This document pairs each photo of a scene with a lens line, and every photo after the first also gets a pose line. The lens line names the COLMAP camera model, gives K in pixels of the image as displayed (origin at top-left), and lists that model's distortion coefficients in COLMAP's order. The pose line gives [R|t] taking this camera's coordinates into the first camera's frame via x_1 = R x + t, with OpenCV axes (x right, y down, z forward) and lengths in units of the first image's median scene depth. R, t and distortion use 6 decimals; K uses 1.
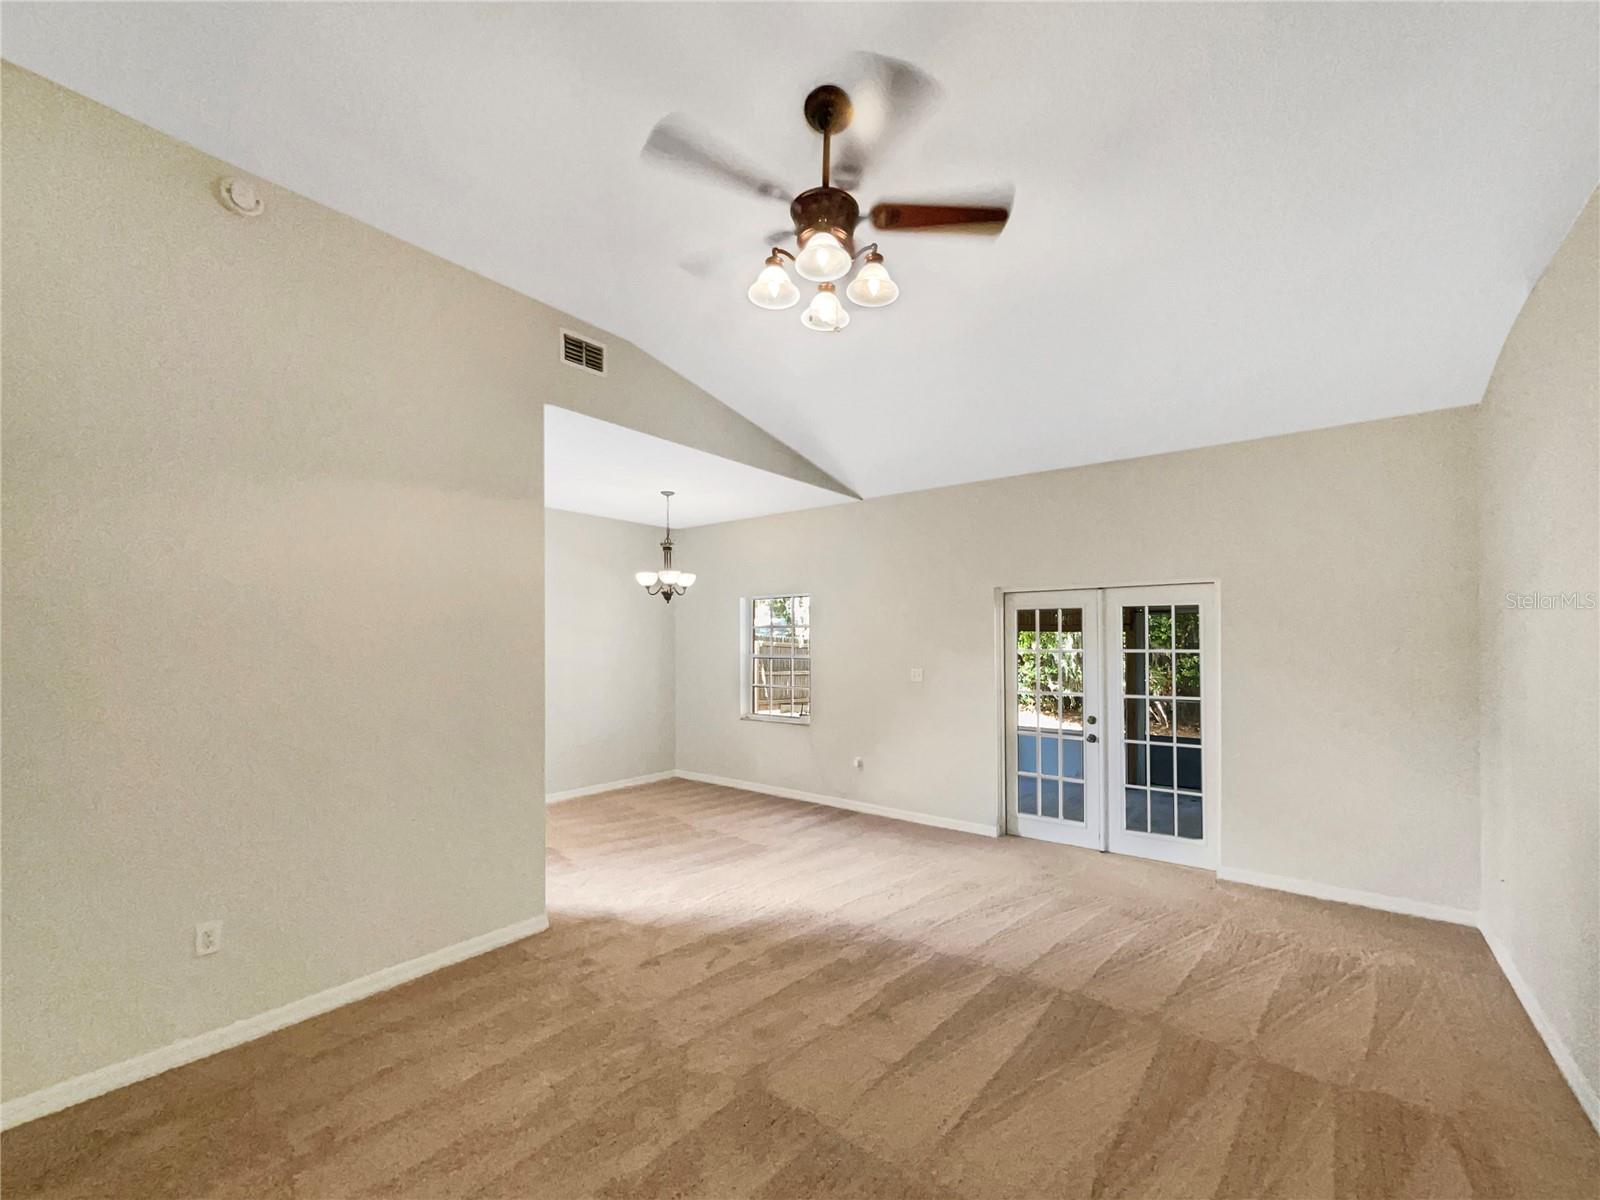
lens RADIAL K [[638.2, 0, 798.1], [0, 638.2, 636.5], [0, 0, 1]] dist [-0.022770, -0.000079]
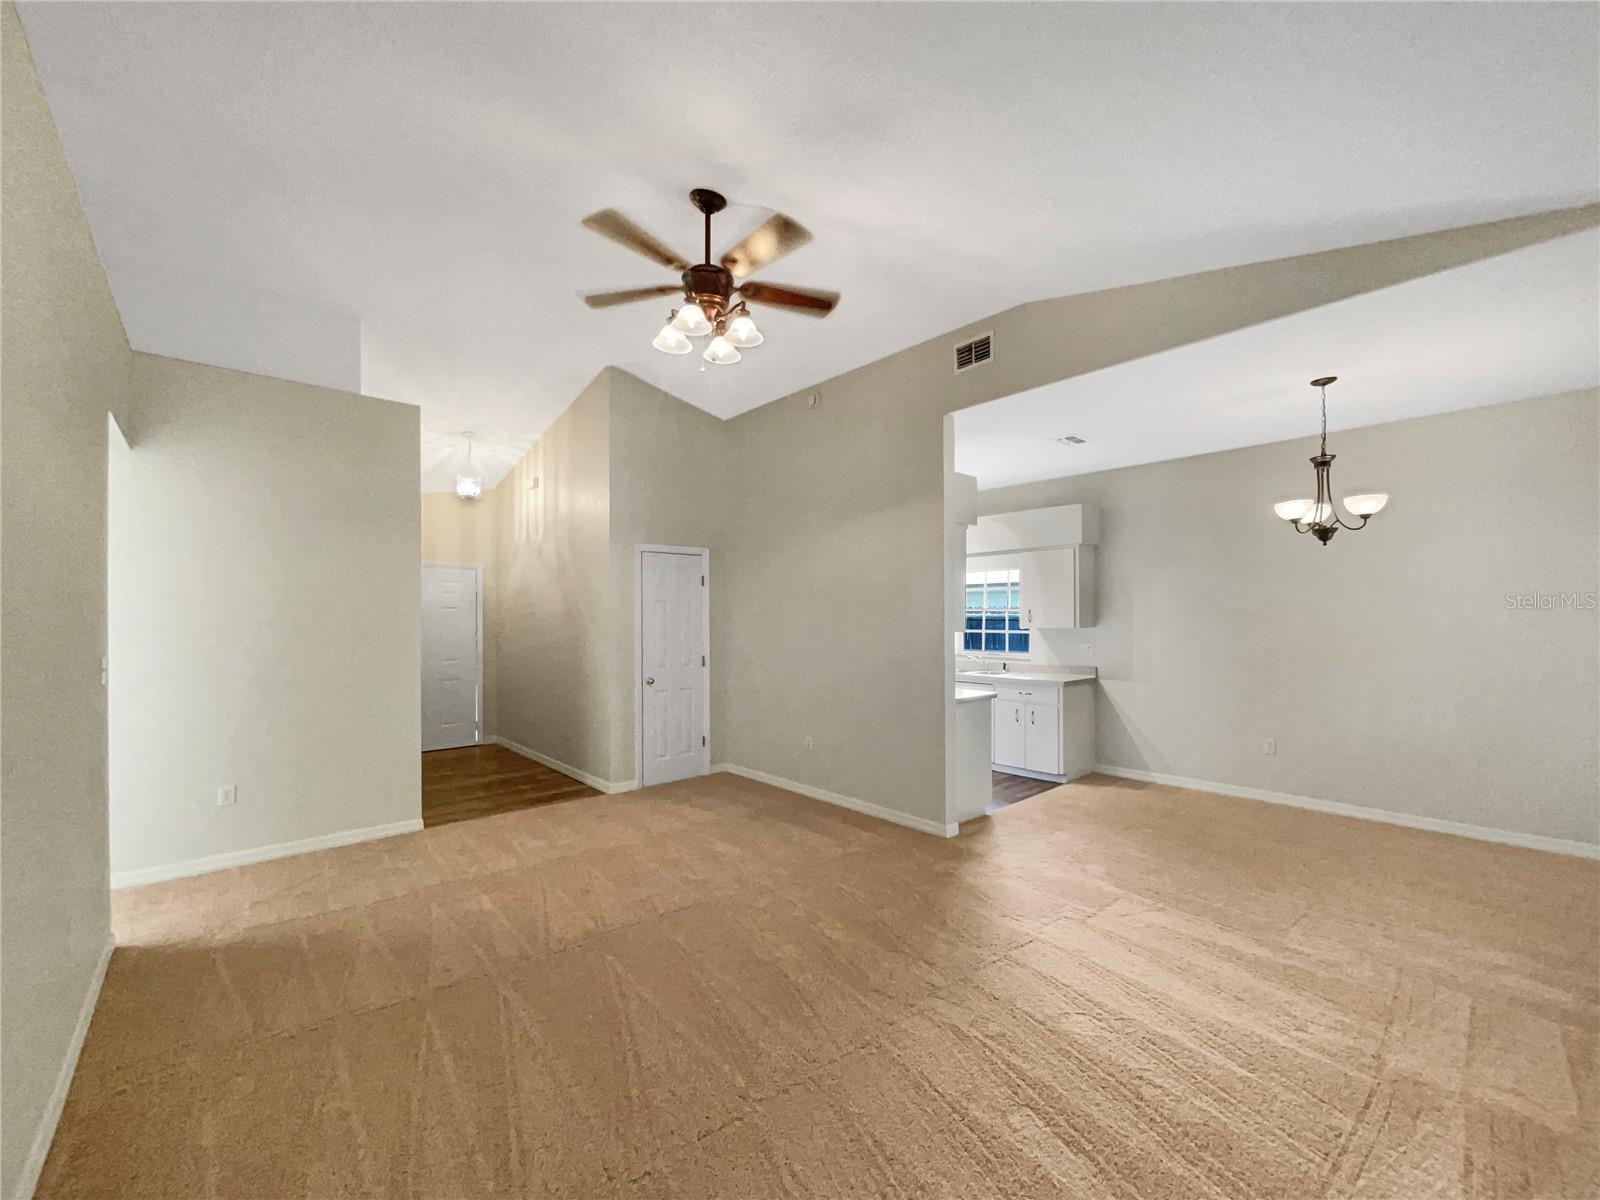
lens RADIAL K [[652.1, 0, 801.8], [0, 652.1, 620.9], [0, 0, 1]] dist [-0.000580, 0.000016]
pose [[-0.167138, 0.016103, -0.985802, 0.771920], [0.023920, 0.999639, 0.012274, 0.007437], [0.985643, -0.021529, -0.167462, 0.788631]]
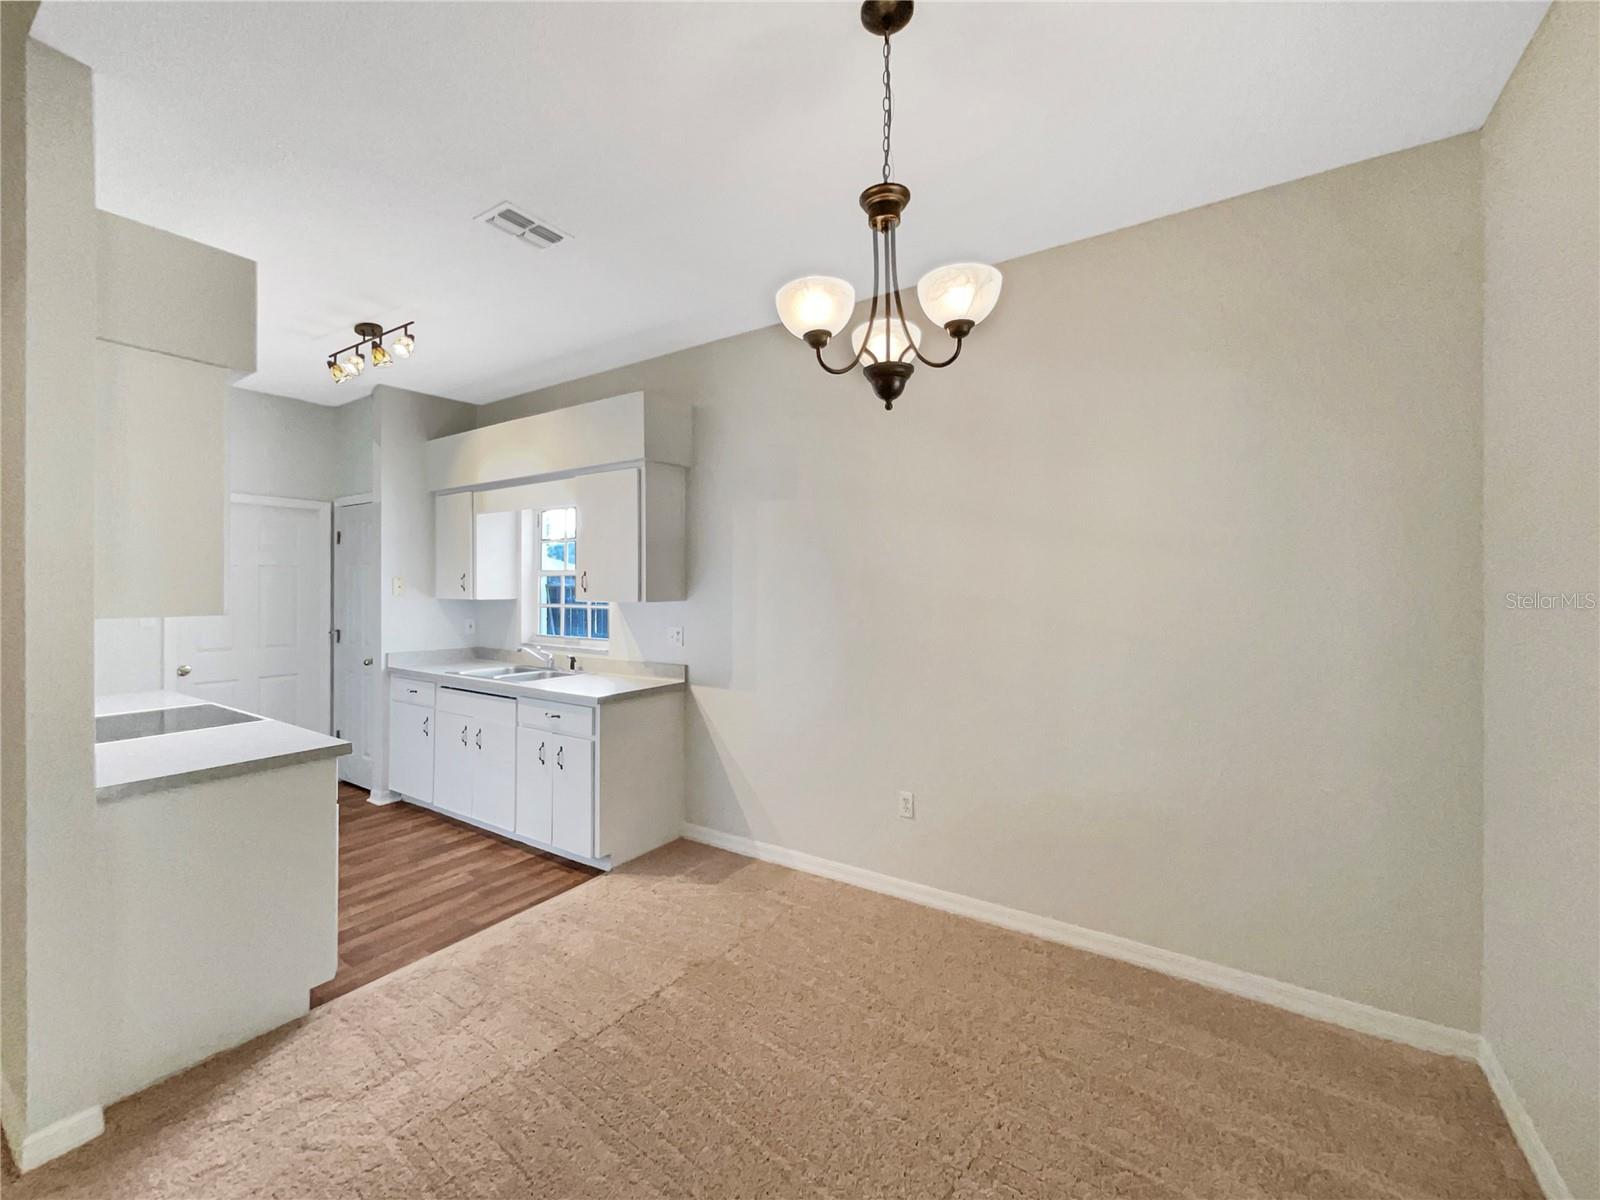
lens RADIAL K [[652.8, 0, 783.9], [0, 652.8, 587.0], [0, 0, 1]] dist [-0.000975, -0.000117]
pose [[0.068863, 0.012542, -0.997547, 0.103380], [0.018449, 0.999734, 0.013844, 0.027581], [0.997455, -0.019357, 0.068614, 1.284046]]
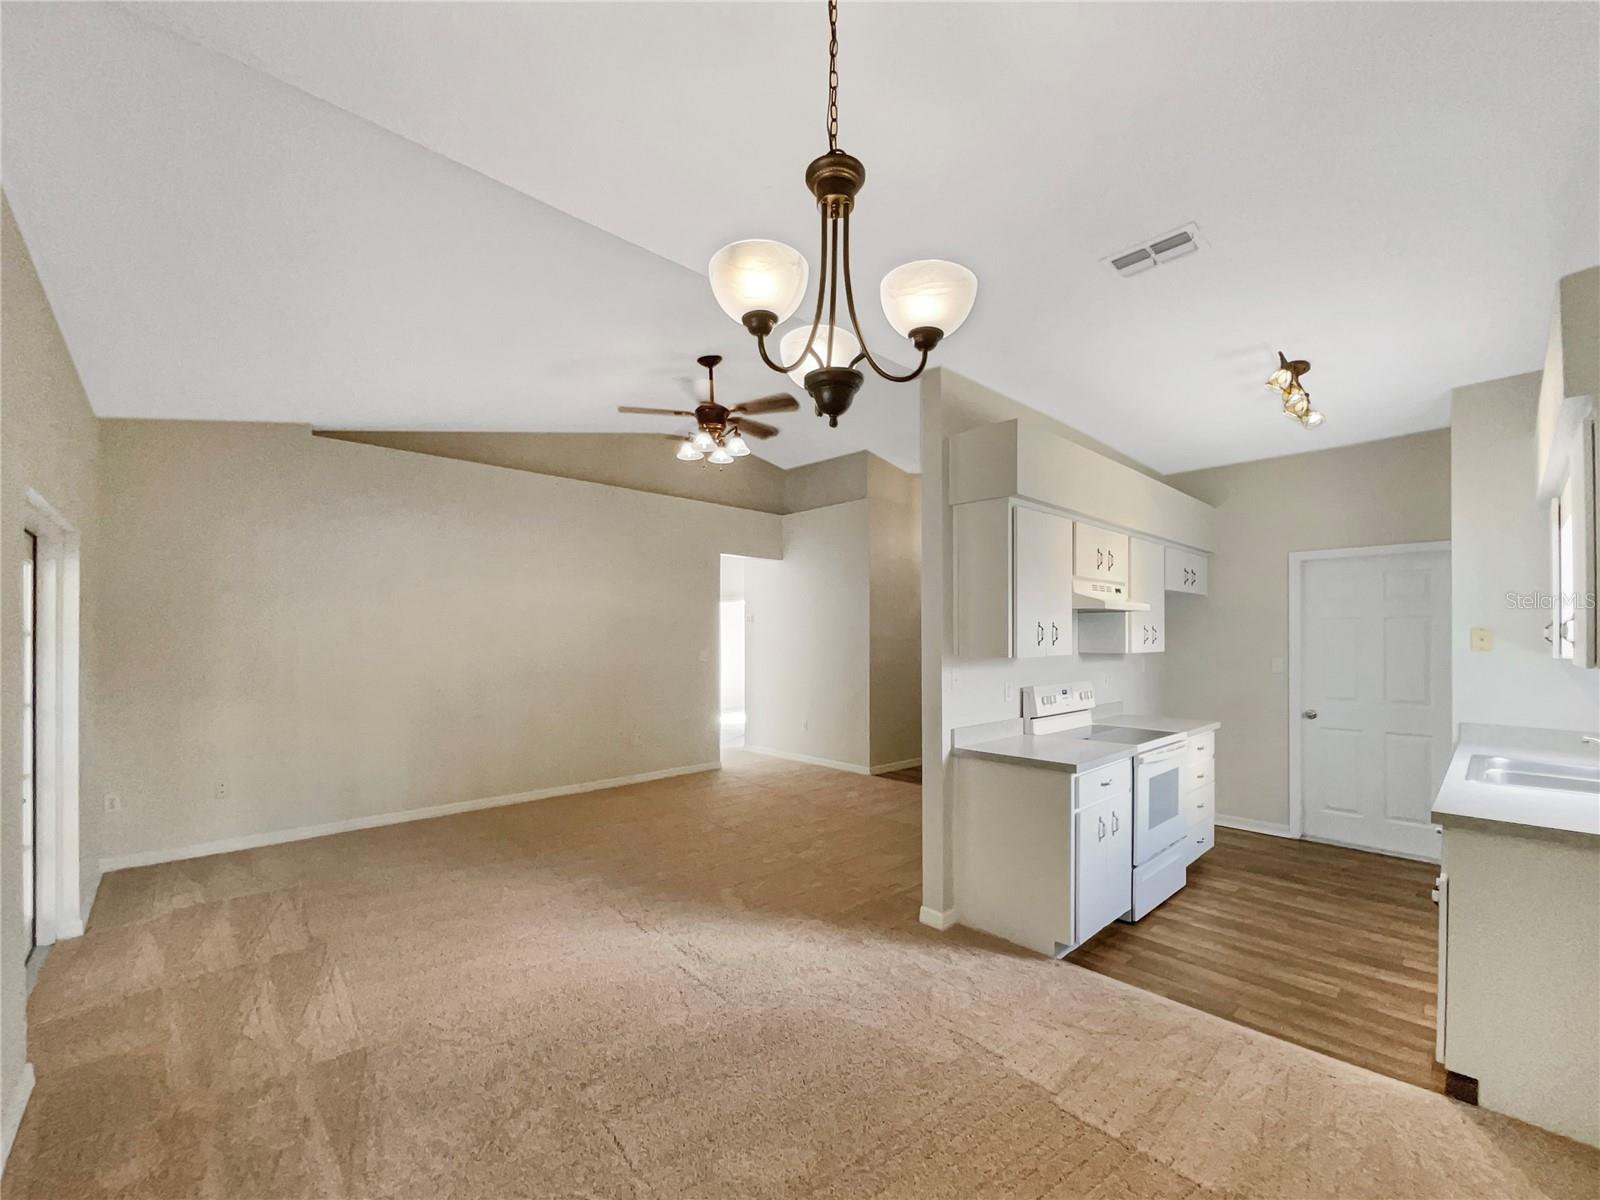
lens RADIAL K [[638.2, 0, 798.1], [0, 638.2, 636.5], [0, 0, 1]] dist [-0.022770, -0.000079]
pose [[-0.986148, 0.014172, 0.165262, -0.301759], [0.010101, 0.999625, -0.025449, 0.039230], [-0.165561, -0.023428, -0.985921, 1.668954]]
